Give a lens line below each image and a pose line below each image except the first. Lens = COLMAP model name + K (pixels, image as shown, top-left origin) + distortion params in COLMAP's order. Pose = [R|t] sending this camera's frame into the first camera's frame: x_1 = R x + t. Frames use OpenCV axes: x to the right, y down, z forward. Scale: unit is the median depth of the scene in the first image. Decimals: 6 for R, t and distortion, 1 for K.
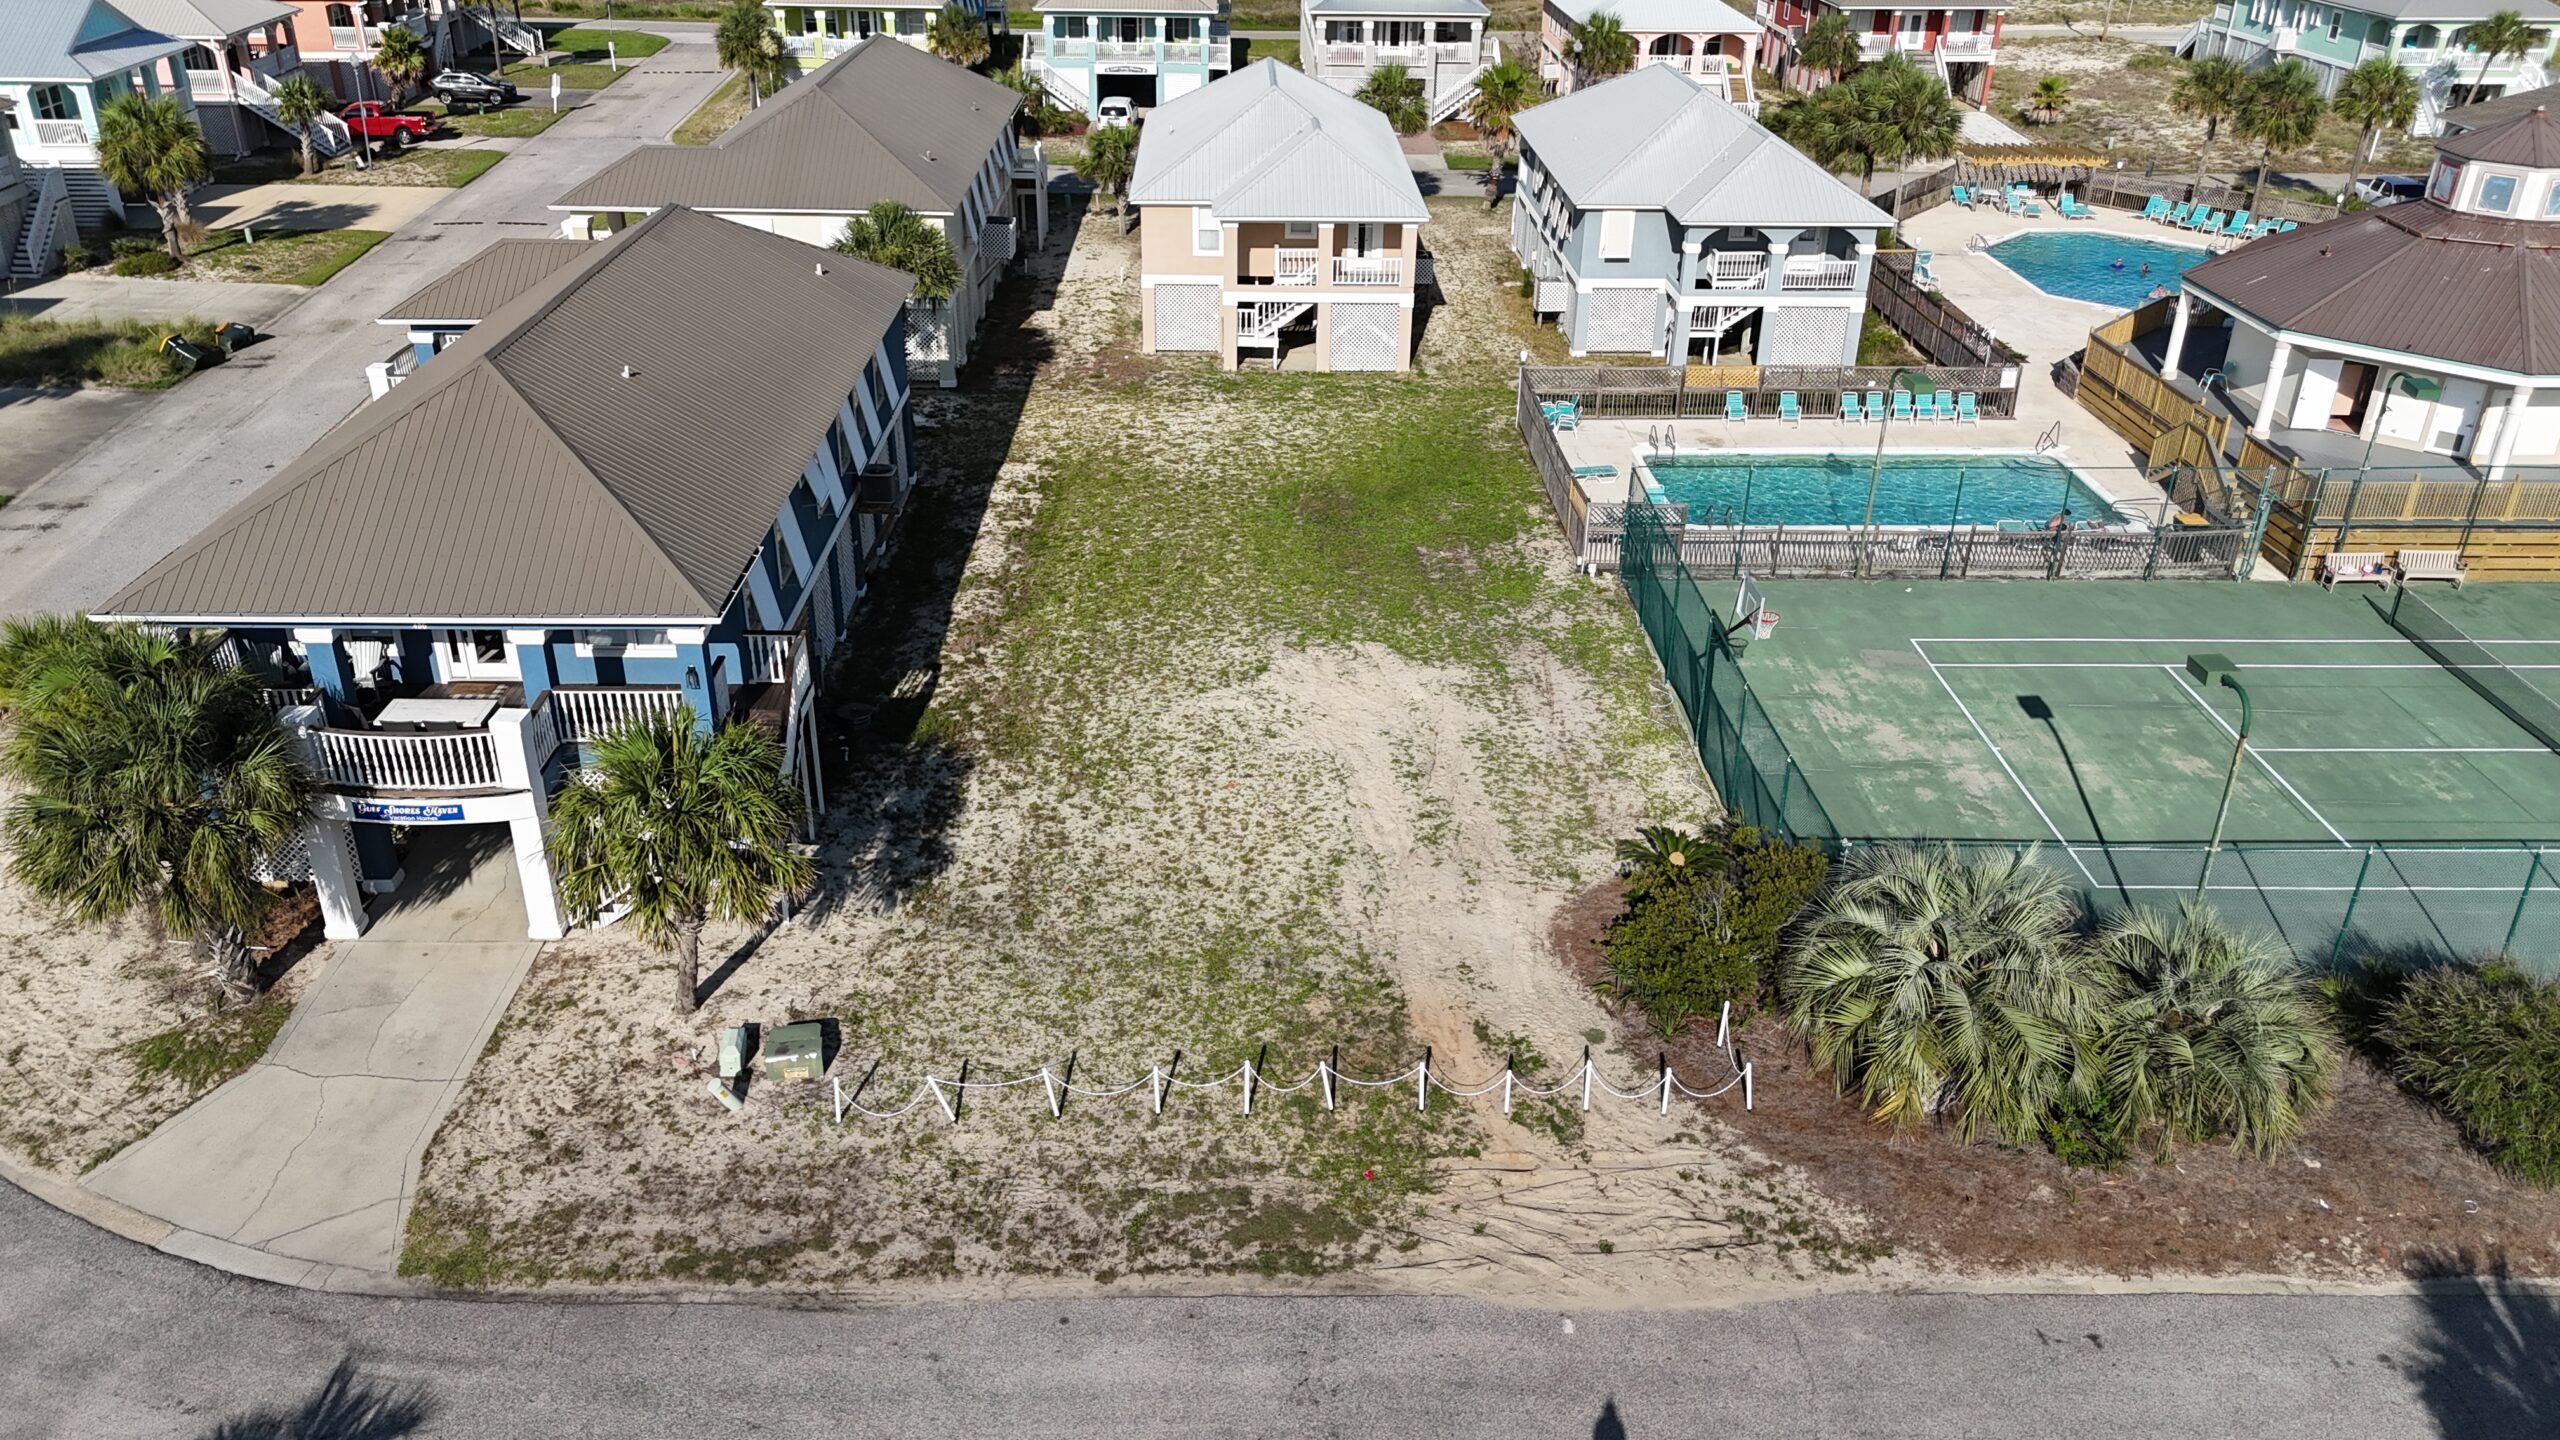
lens RADIAL K [[1880.6, 0, 1280.0], [0, 1880.6, 720.0], [0, 0, 1]] dist [0.065346, -0.049036]
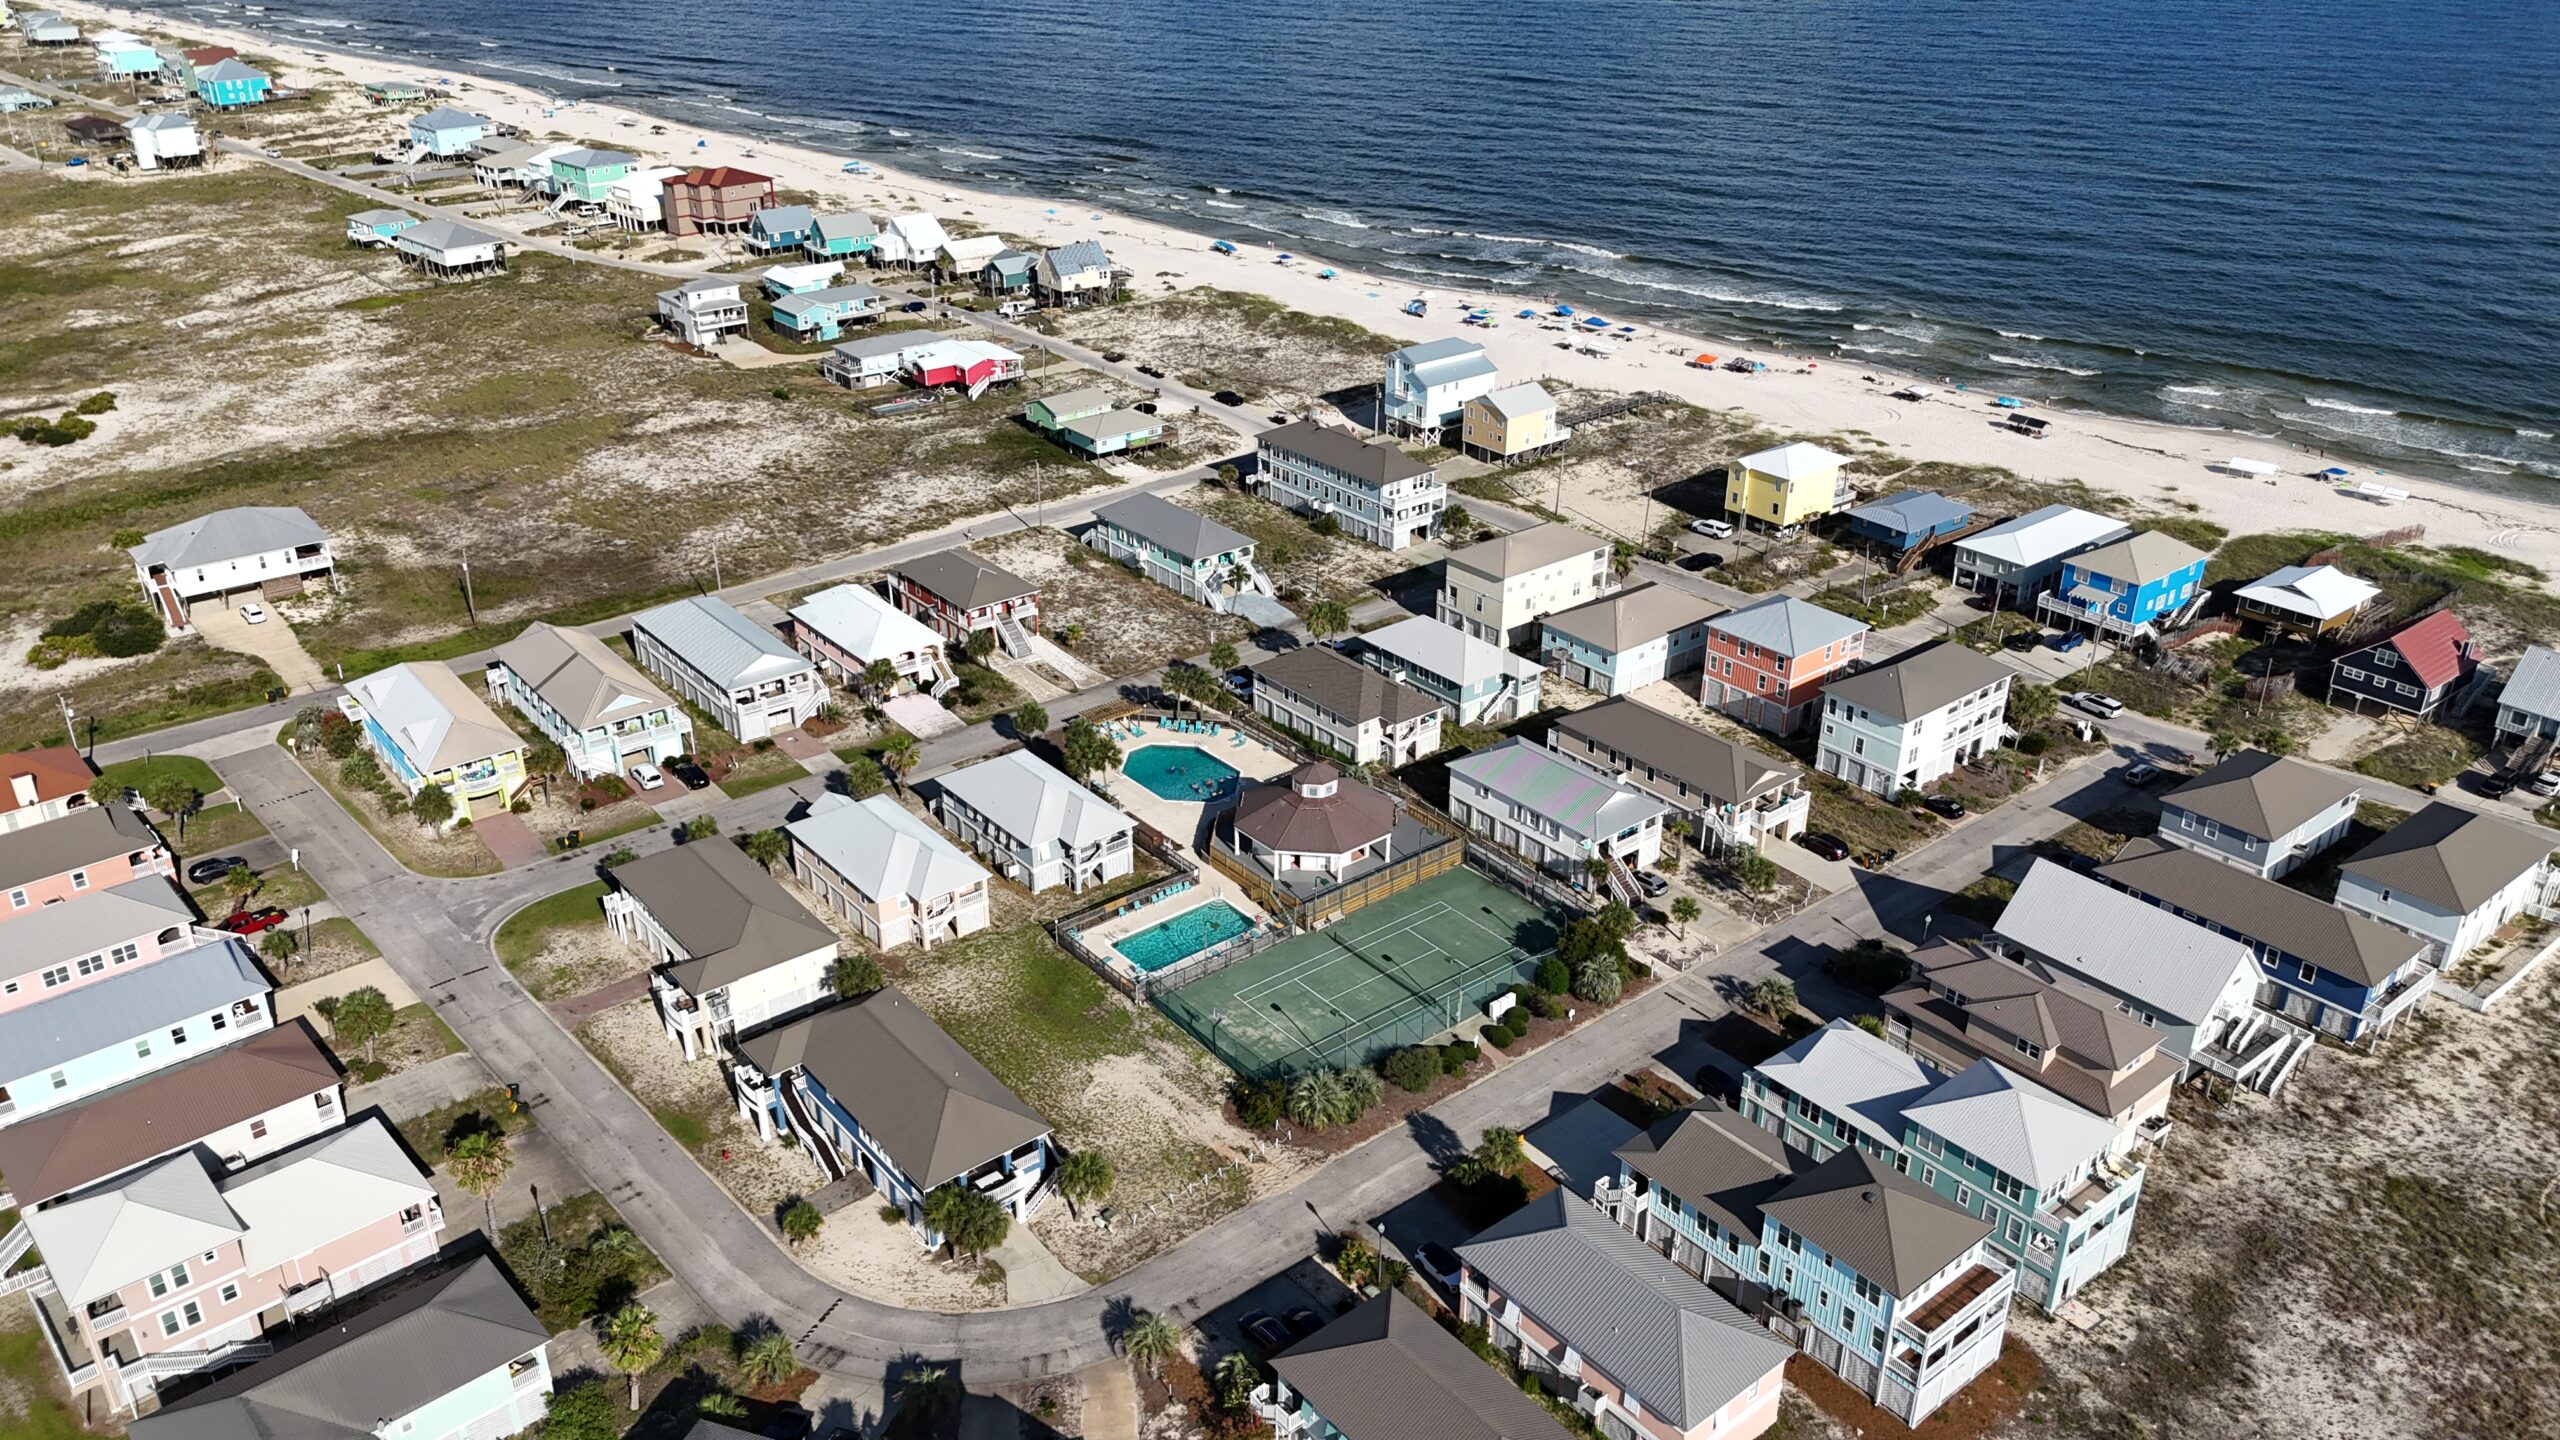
lens RADIAL K [[1877.1, 0, 1280.0], [0, 1877.1, 720.0], [0, 0, 1]] dist [0.076951, -0.071211]
pose [[0.790008, -0.280056, 0.545395, -1.574028], [0.287373, 0.954948, 0.074097, -0.886942], [-0.541575, 0.098195, 0.834898, -2.323496]]
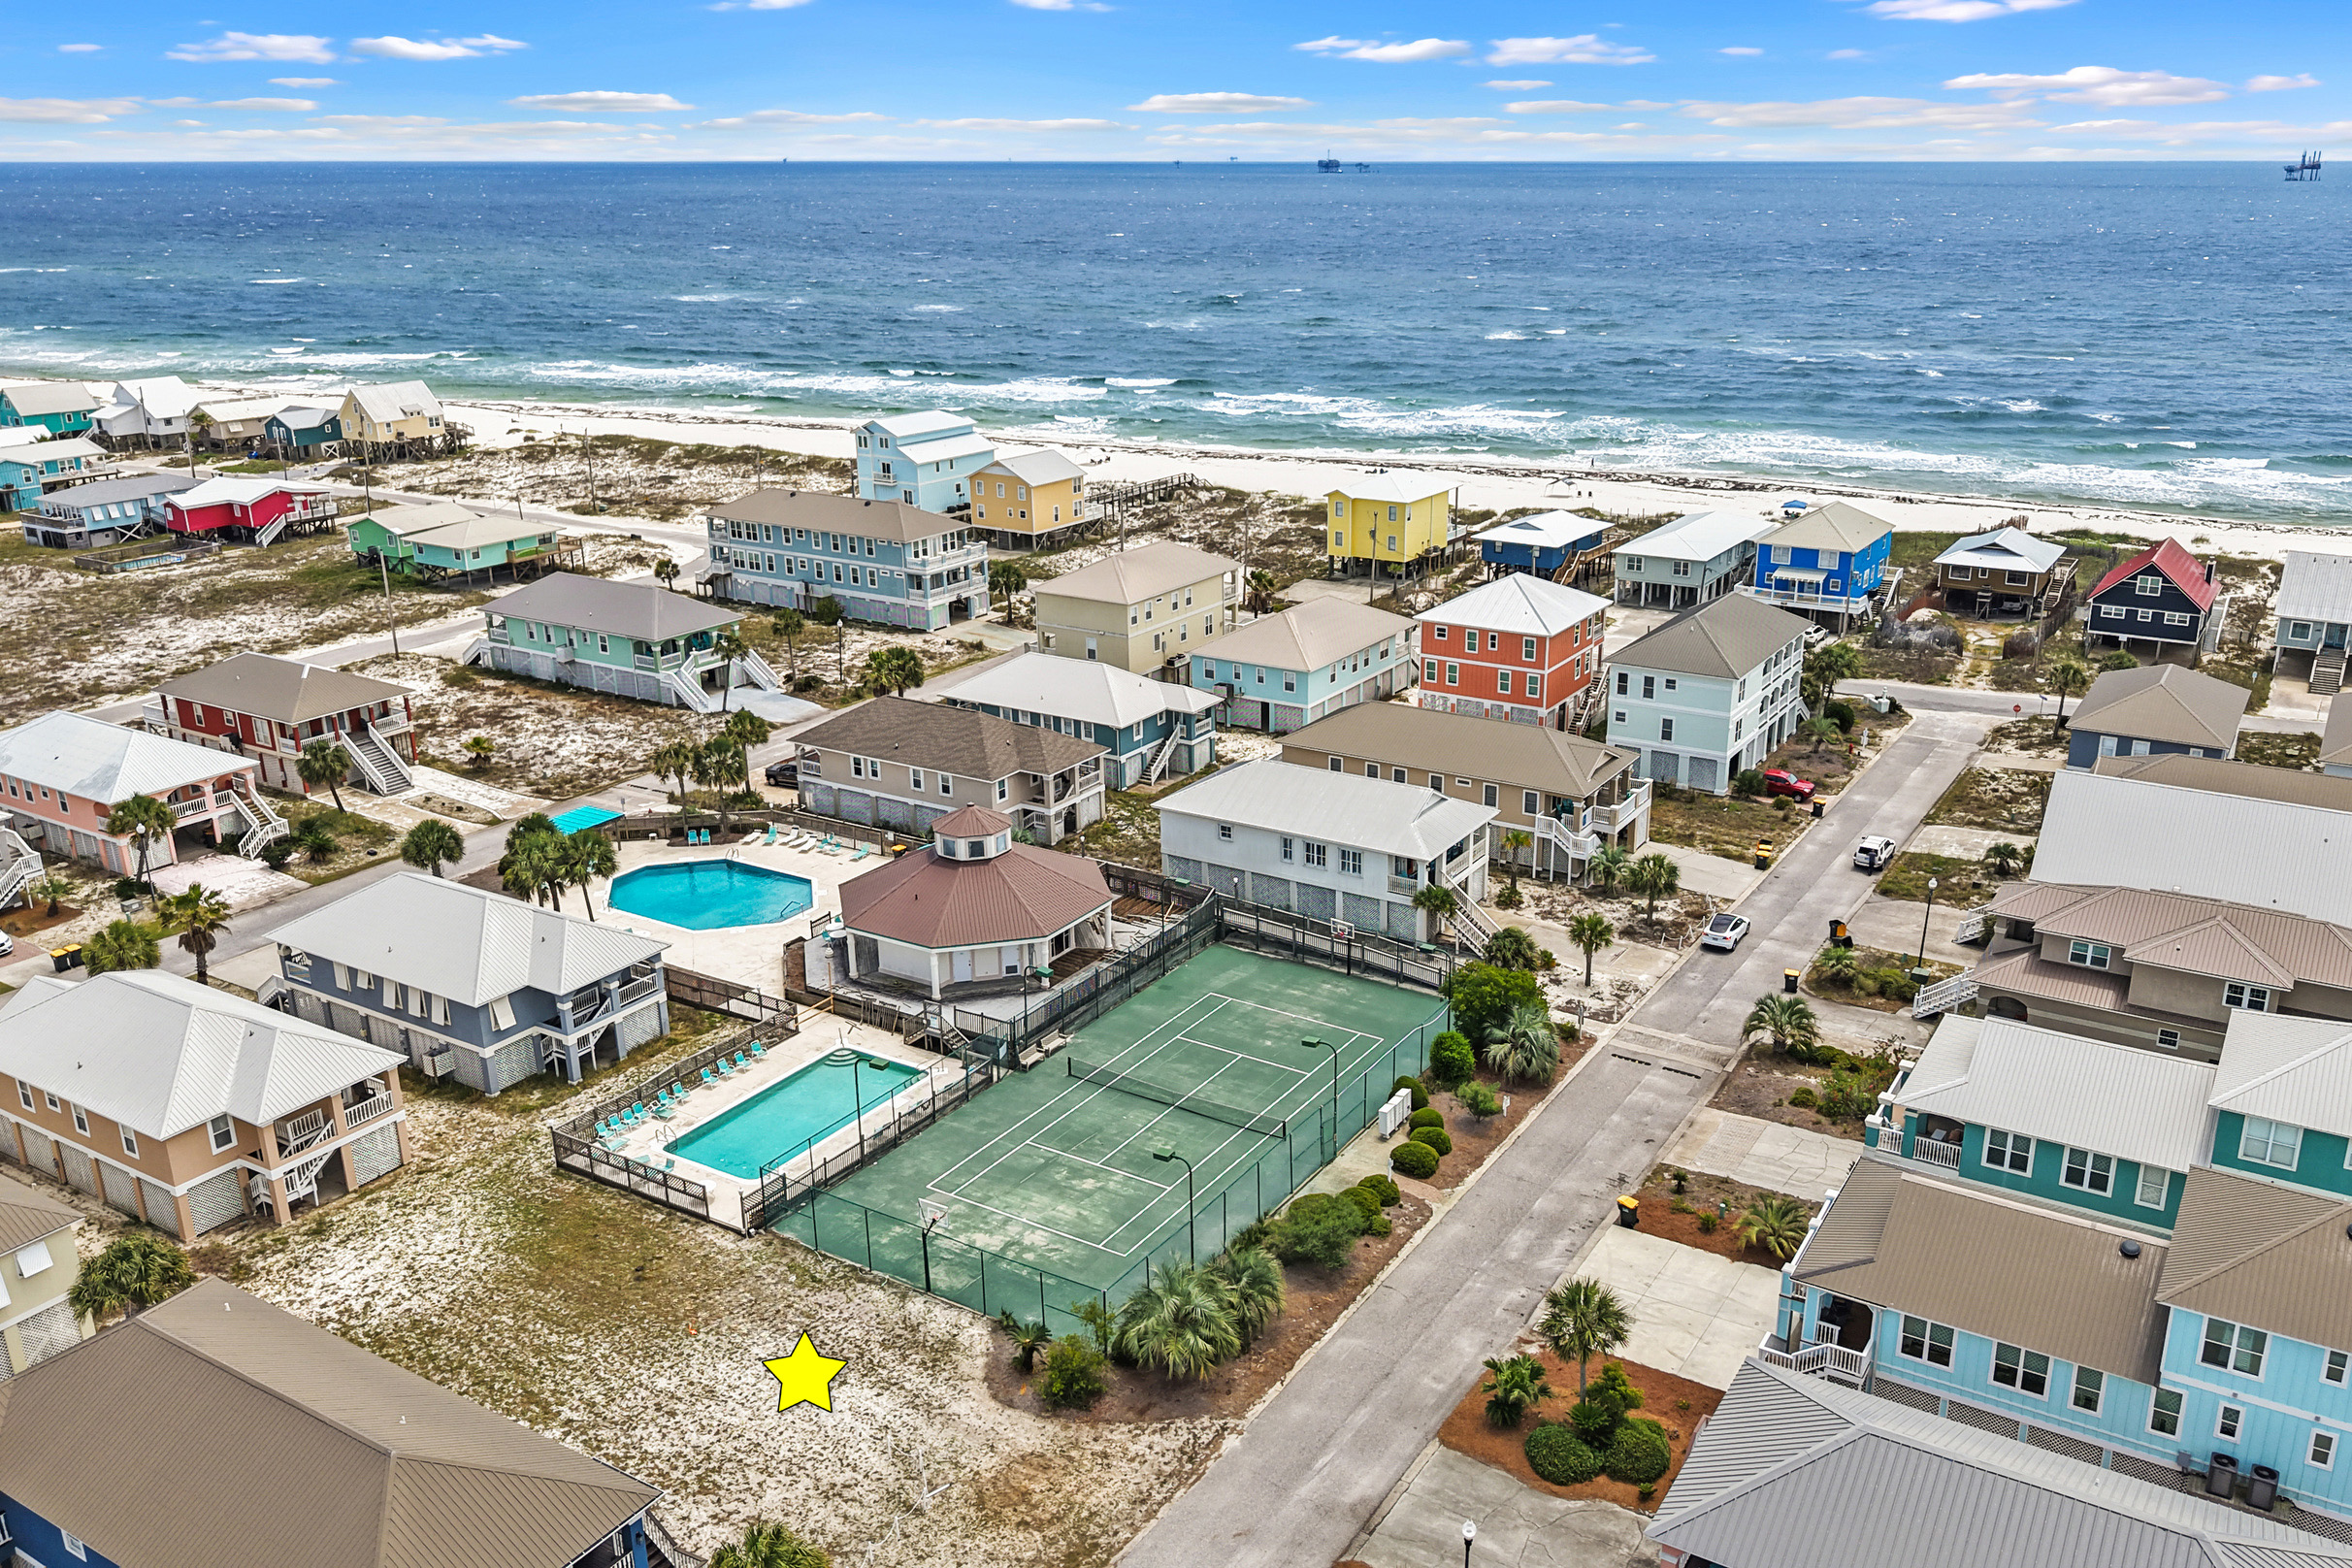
lens RADIAL K [[1873.7, 0, 1283.4], [0, 1873.7, 776.3], [0, 0, 1]] dist [0.010138, -0.015632]
pose [[0.523976, -0.280094, 0.804361, -1.016029], [0.394355, 0.916839, 0.062371, -0.460598], [-0.754939, 0.284523, 0.590858, -0.575076]]
